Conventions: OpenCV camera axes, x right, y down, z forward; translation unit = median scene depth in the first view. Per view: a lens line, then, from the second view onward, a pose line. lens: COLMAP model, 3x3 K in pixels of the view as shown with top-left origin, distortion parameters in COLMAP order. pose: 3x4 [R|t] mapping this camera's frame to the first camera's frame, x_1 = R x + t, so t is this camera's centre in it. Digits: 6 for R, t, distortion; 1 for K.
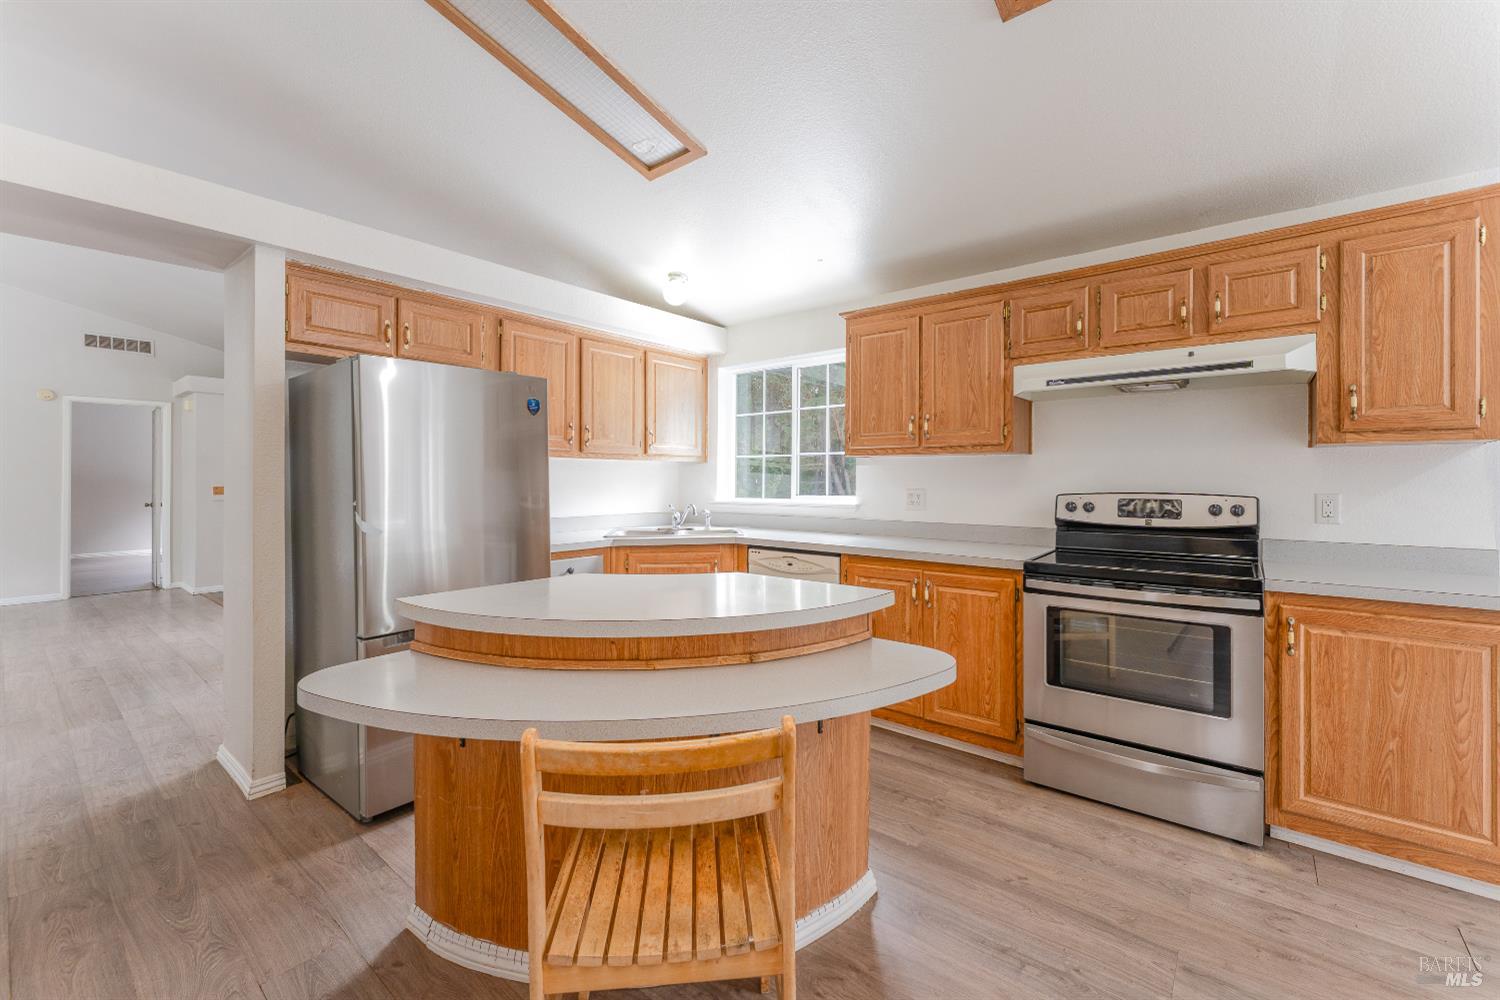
lens RADIAL K [[601.6, 0, 753.6], [0, 601.6, 480.9], [0, 0, 1]] dist [-0.003641, 0.000537]
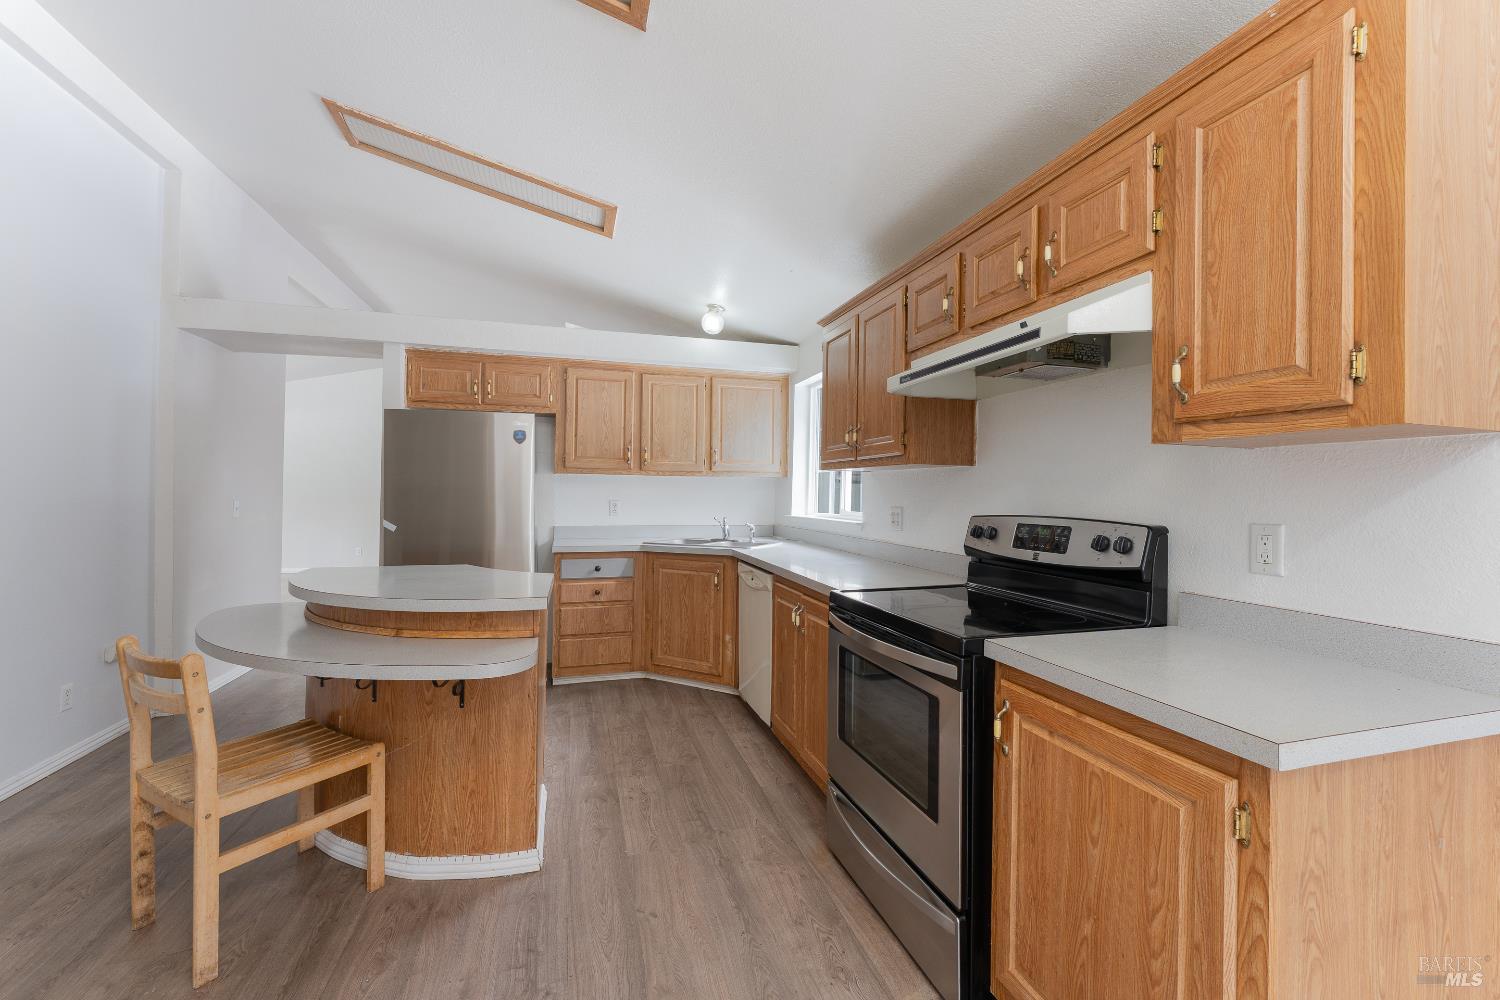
lens RADIAL K [[601.6, 0, 750.8], [0, 601.6, 486.7], [0, 0, 1]] dist [-0.003641, 0.000537]
pose [[0.836599, 0.000301, -0.547816, 0.928633], [-0.008764, 0.999879, -0.012835, -0.004406], [0.547746, 0.015539, 0.836500, 0.235890]]
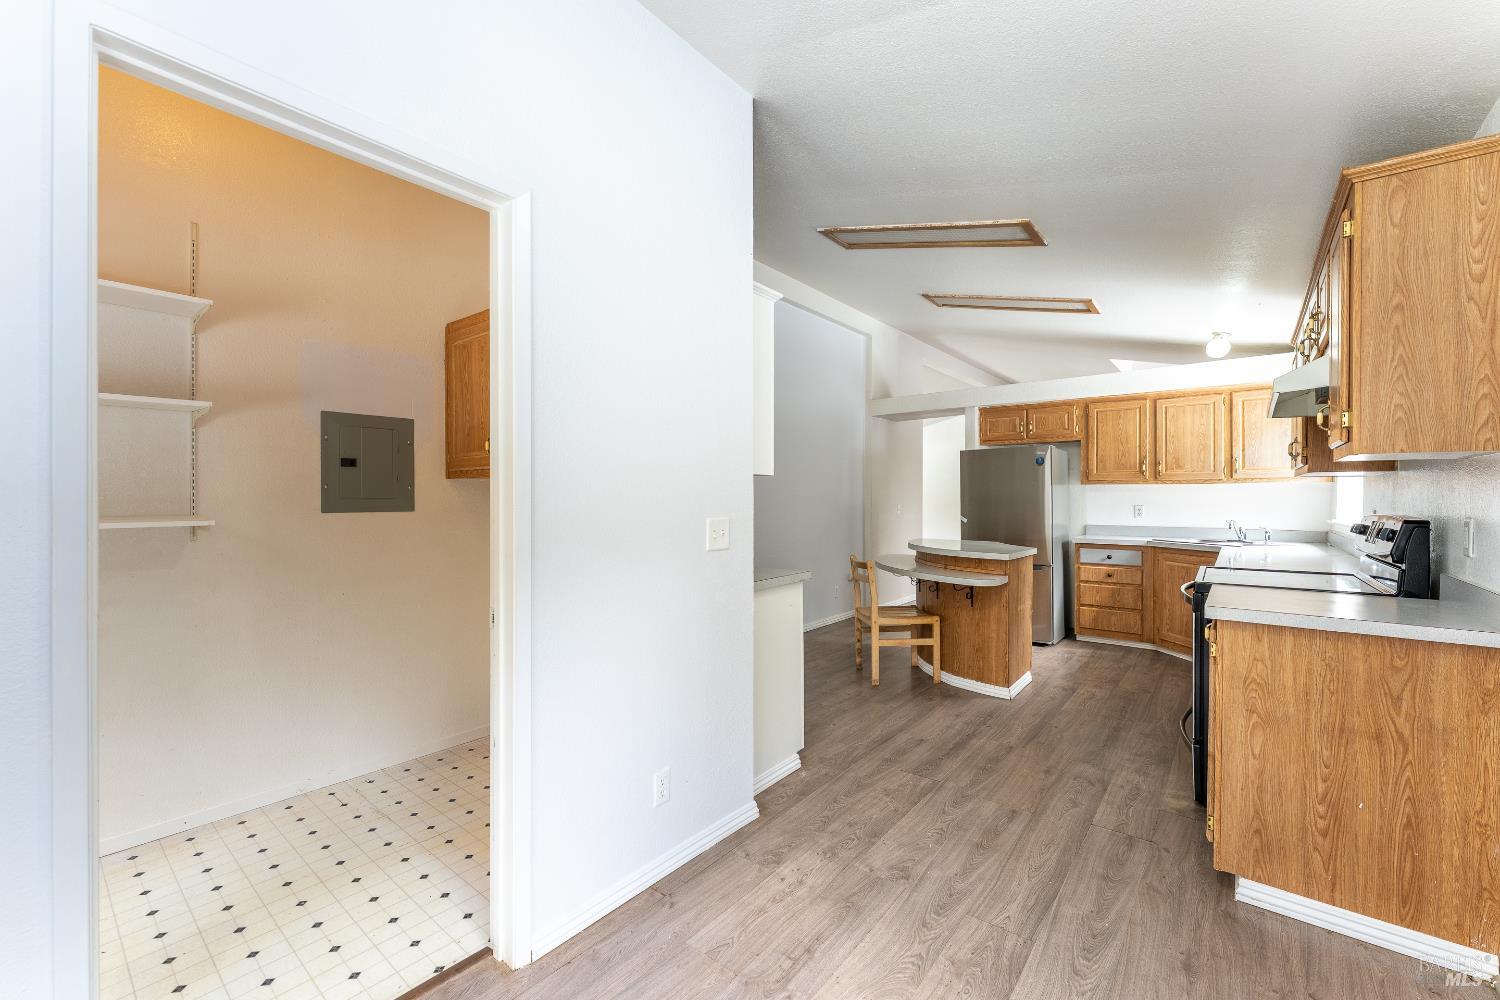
lens RADIAL K [[601.6, 0, 738.0], [0, 601.6, 493.8], [0, 0, 1]] dist [-0.003641, 0.000537]
pose [[-0.015282, -0.010221, -0.999831, 1.886657], [-0.003924, 0.999941, -0.010162, 0.003043], [0.999876, 0.003768, -0.015321, 0.083330]]
